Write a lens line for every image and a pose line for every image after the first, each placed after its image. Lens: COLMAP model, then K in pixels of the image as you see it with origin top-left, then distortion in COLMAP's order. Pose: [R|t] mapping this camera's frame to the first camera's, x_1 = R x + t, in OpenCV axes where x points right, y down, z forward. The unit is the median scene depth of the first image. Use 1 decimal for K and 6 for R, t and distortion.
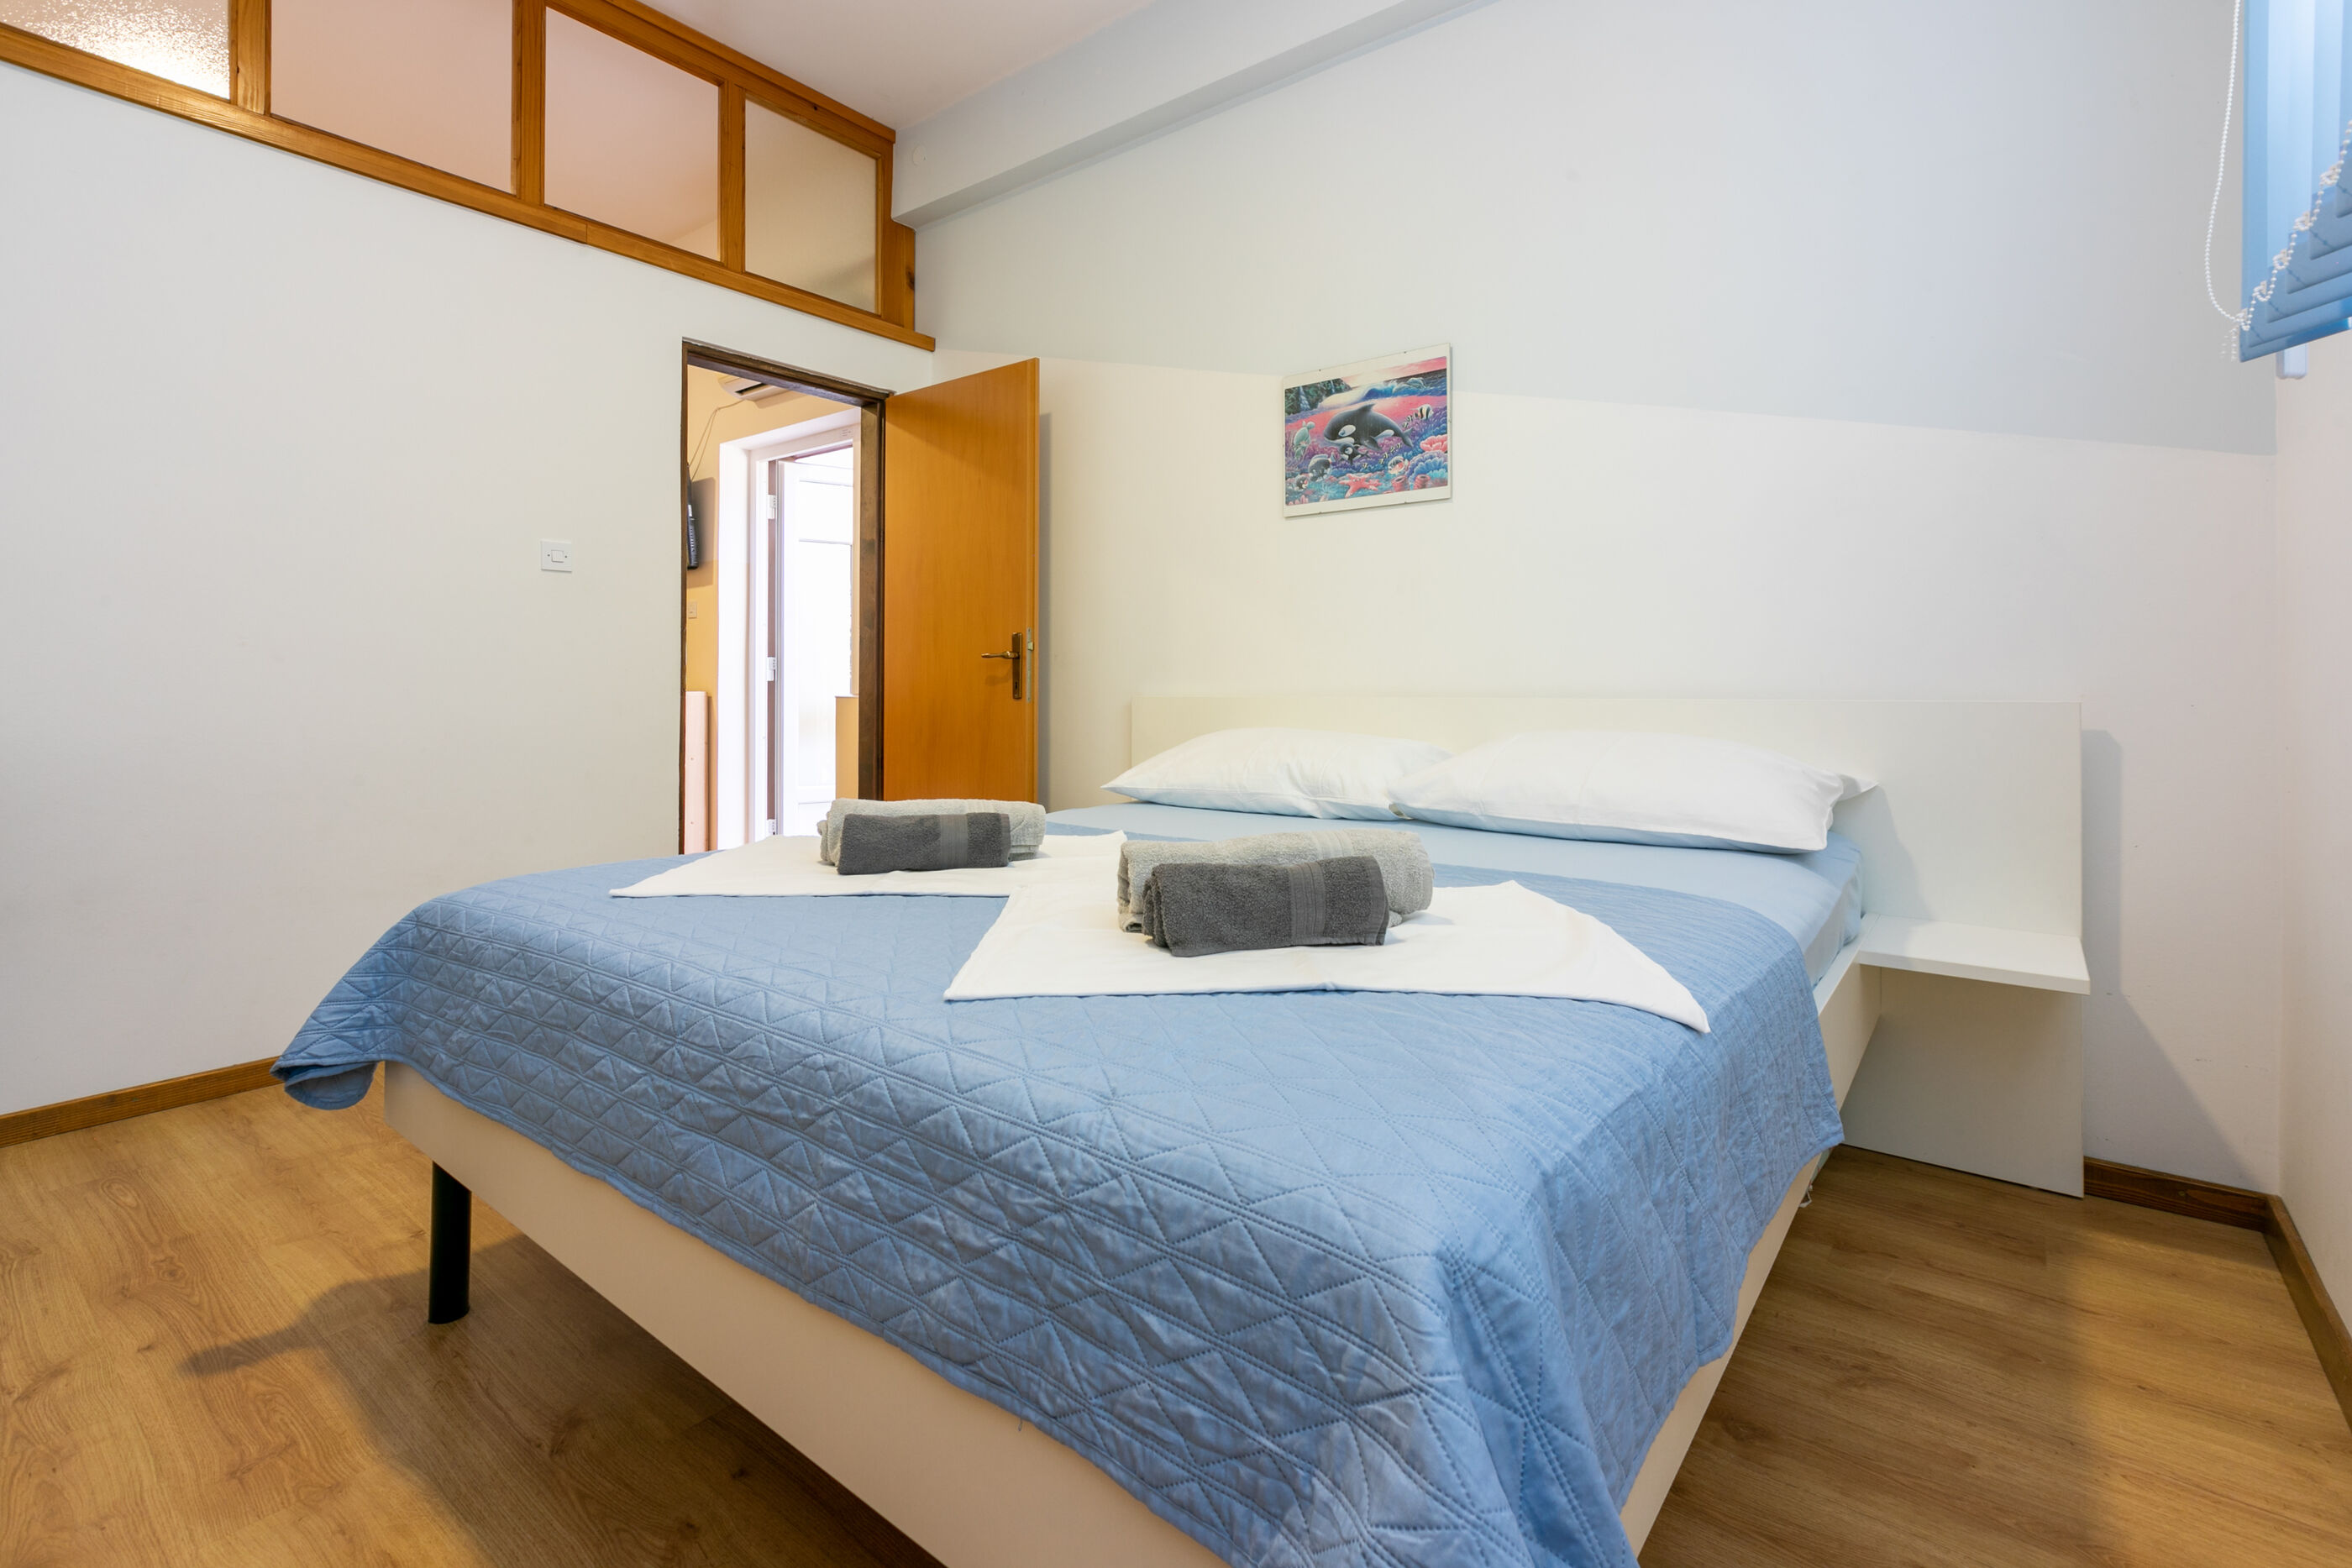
lens RADIAL K [[1074.2, 0, 1177.0], [0, 1074.2, 691.6], [0, 0, 1]] dist [0.000754, 0.000411]
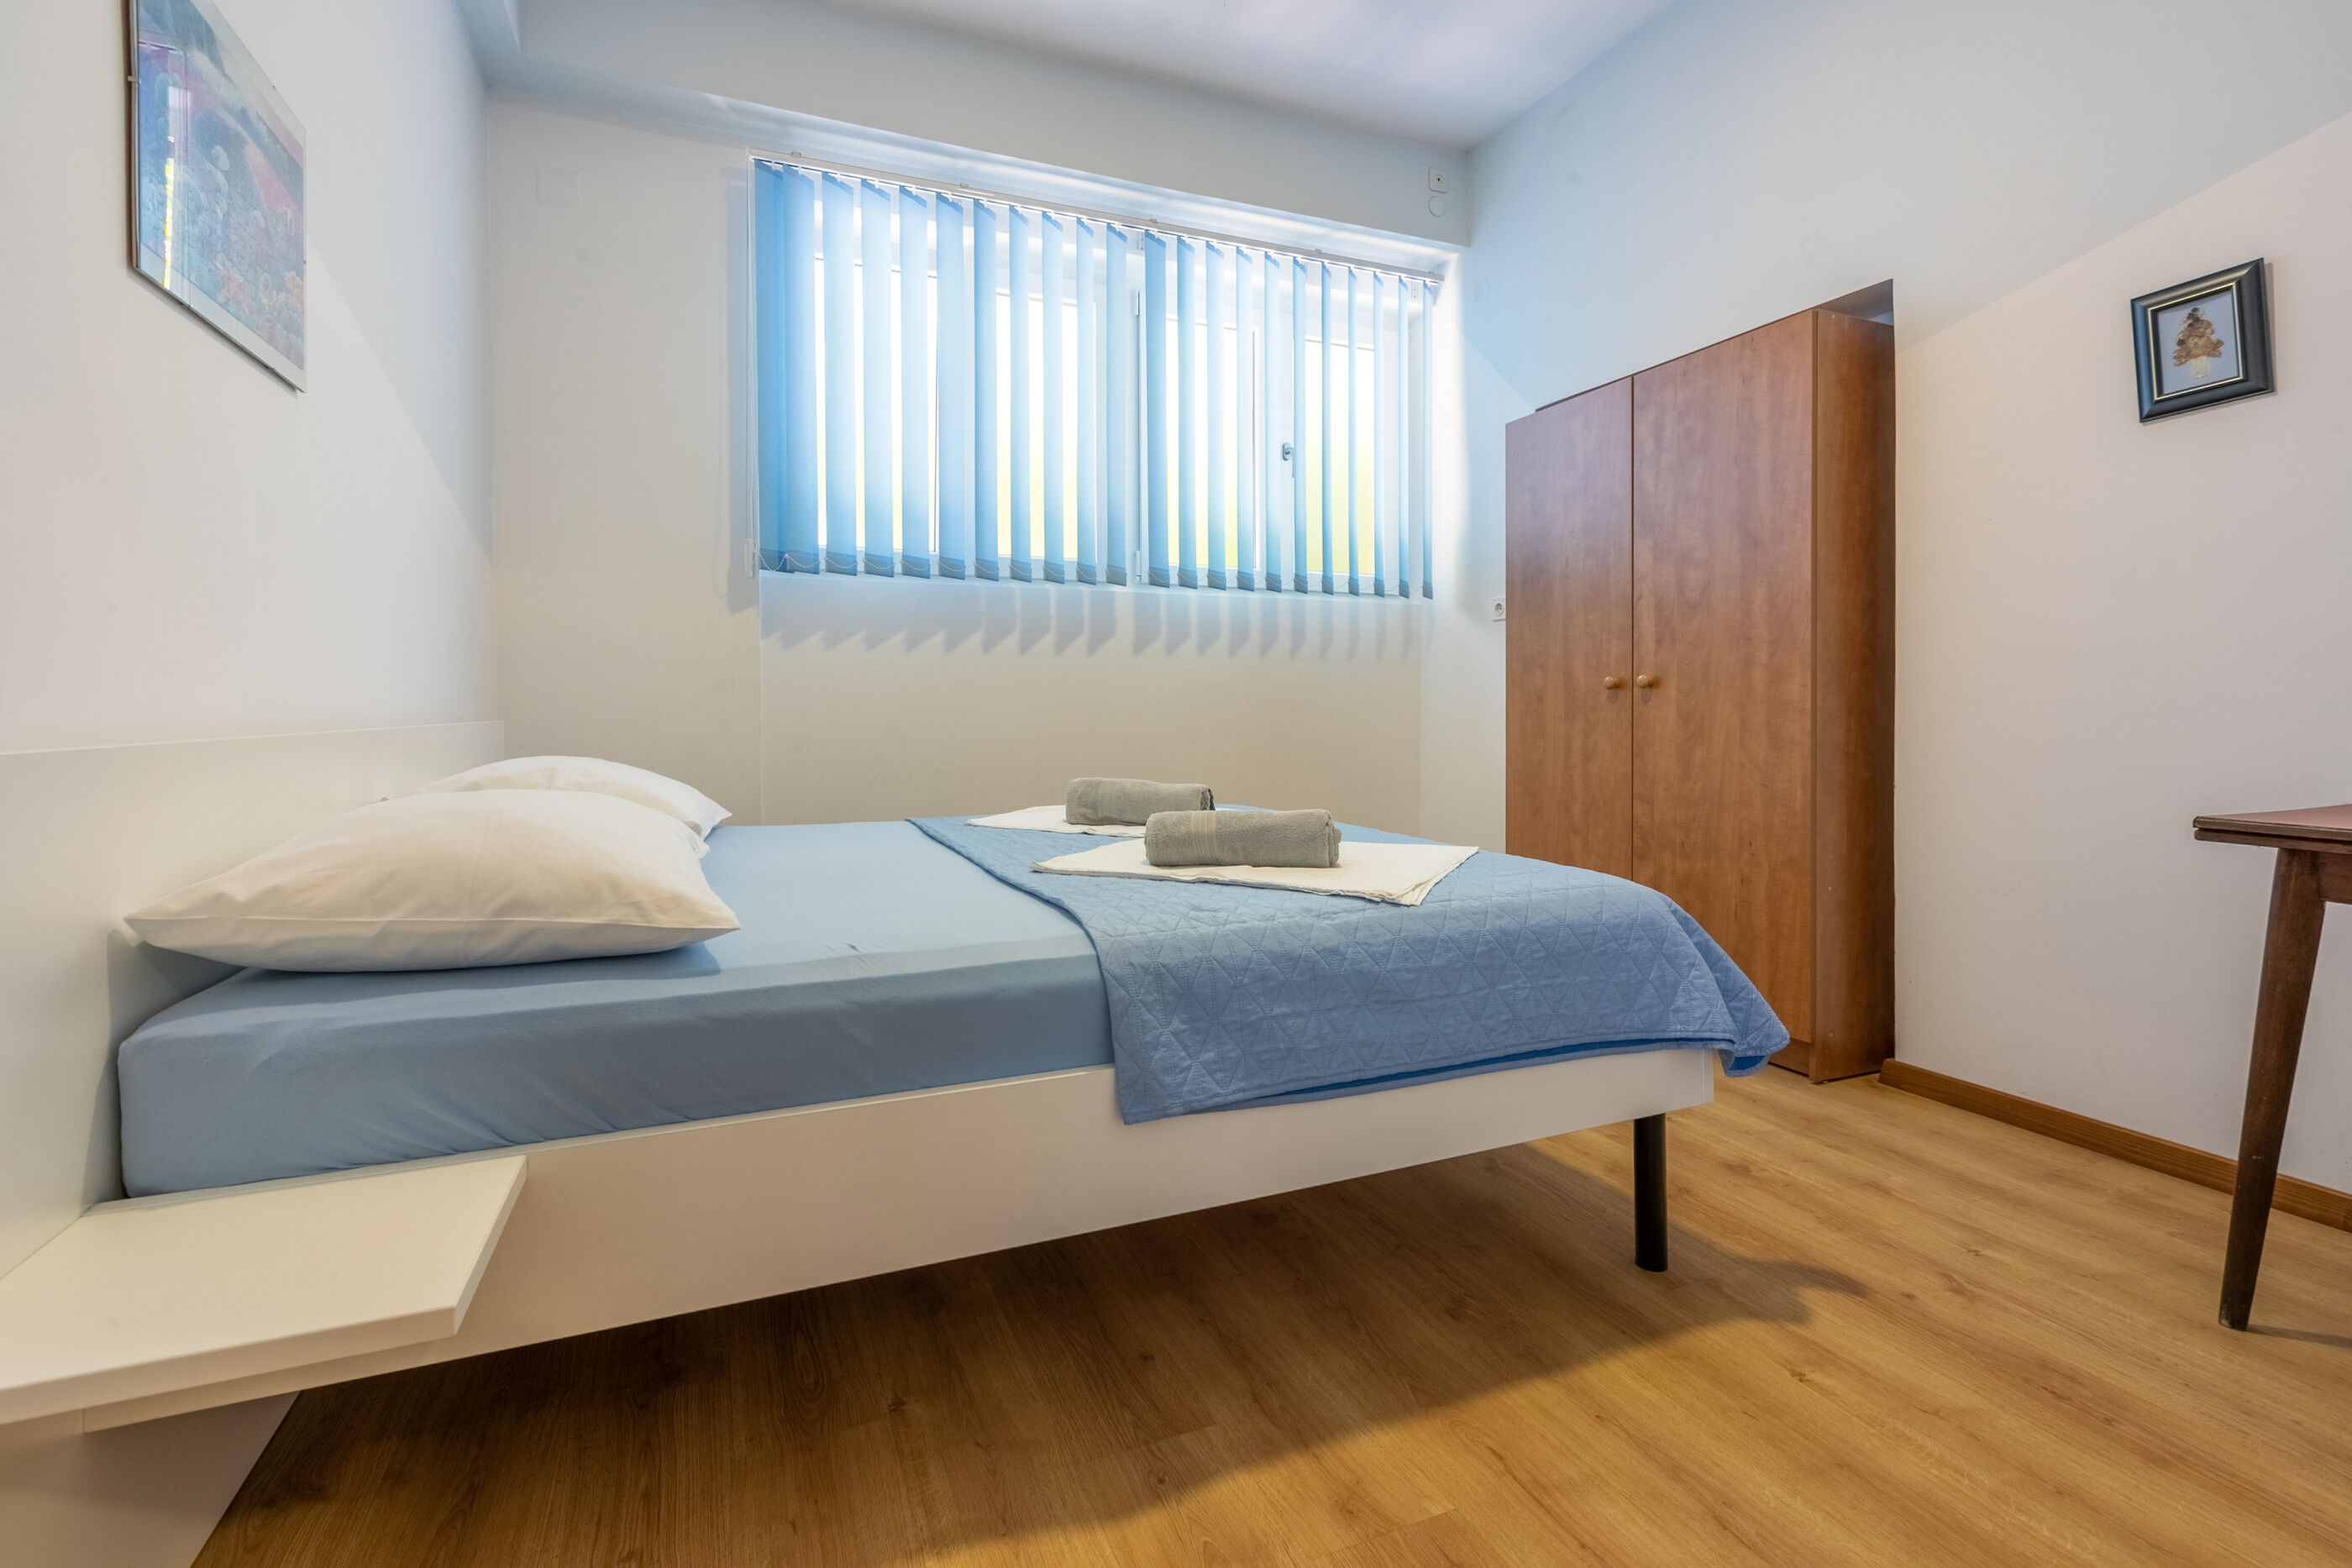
lens RADIAL K [[1079.5, 0, 1180.0], [0, 1079.5, 715.2], [0, 0, 1]] dist [0.001112, 0.000115]
pose [[-0.879142, -0.003338, 0.476548, -0.424559], [0.003833, 0.999894, 0.014076, -0.009531], [-0.476545, 0.014201, -0.879036, 1.213434]]
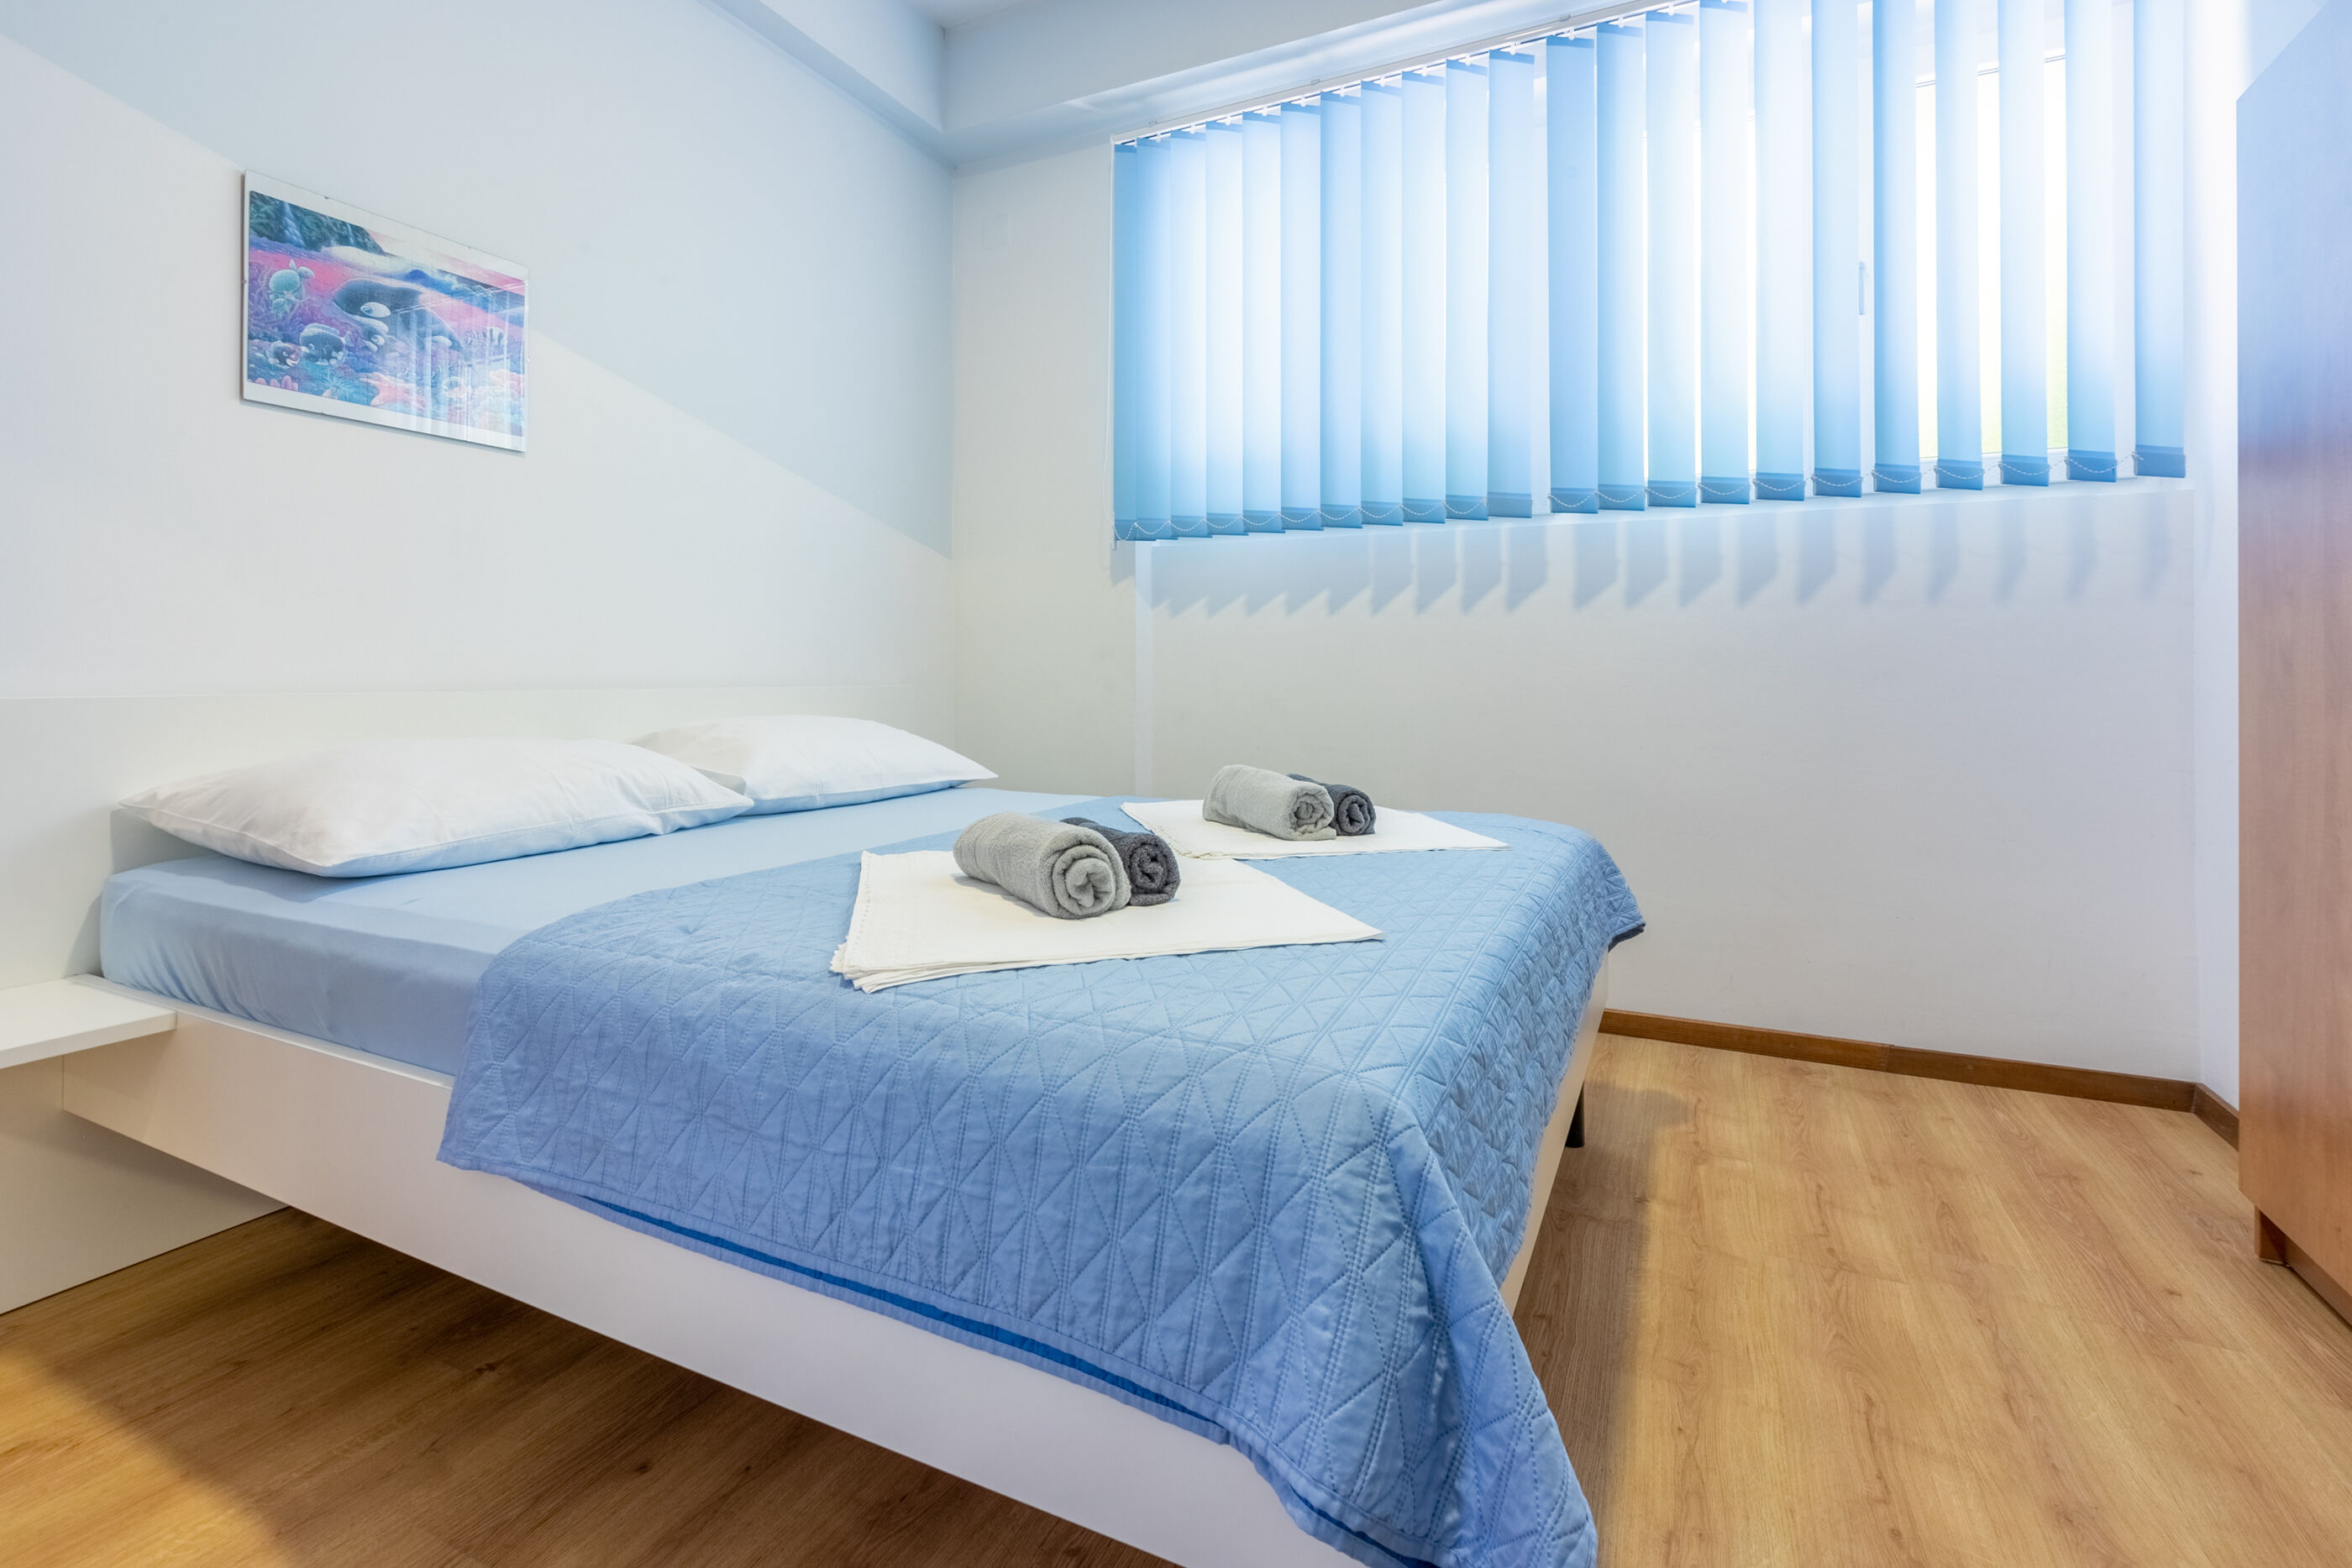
lens RADIAL K [[1084.8, 0, 1188.6], [0, 1084.8, 665.5], [0, 0, 1]] dist [0.004785, 0.000332]
pose [[-0.205738, 0.006916, 0.978583, -0.637549], [0.001941, 0.999976, -0.006659, -0.006557], [-0.978605, 0.000530, -0.205747, 0.628611]]
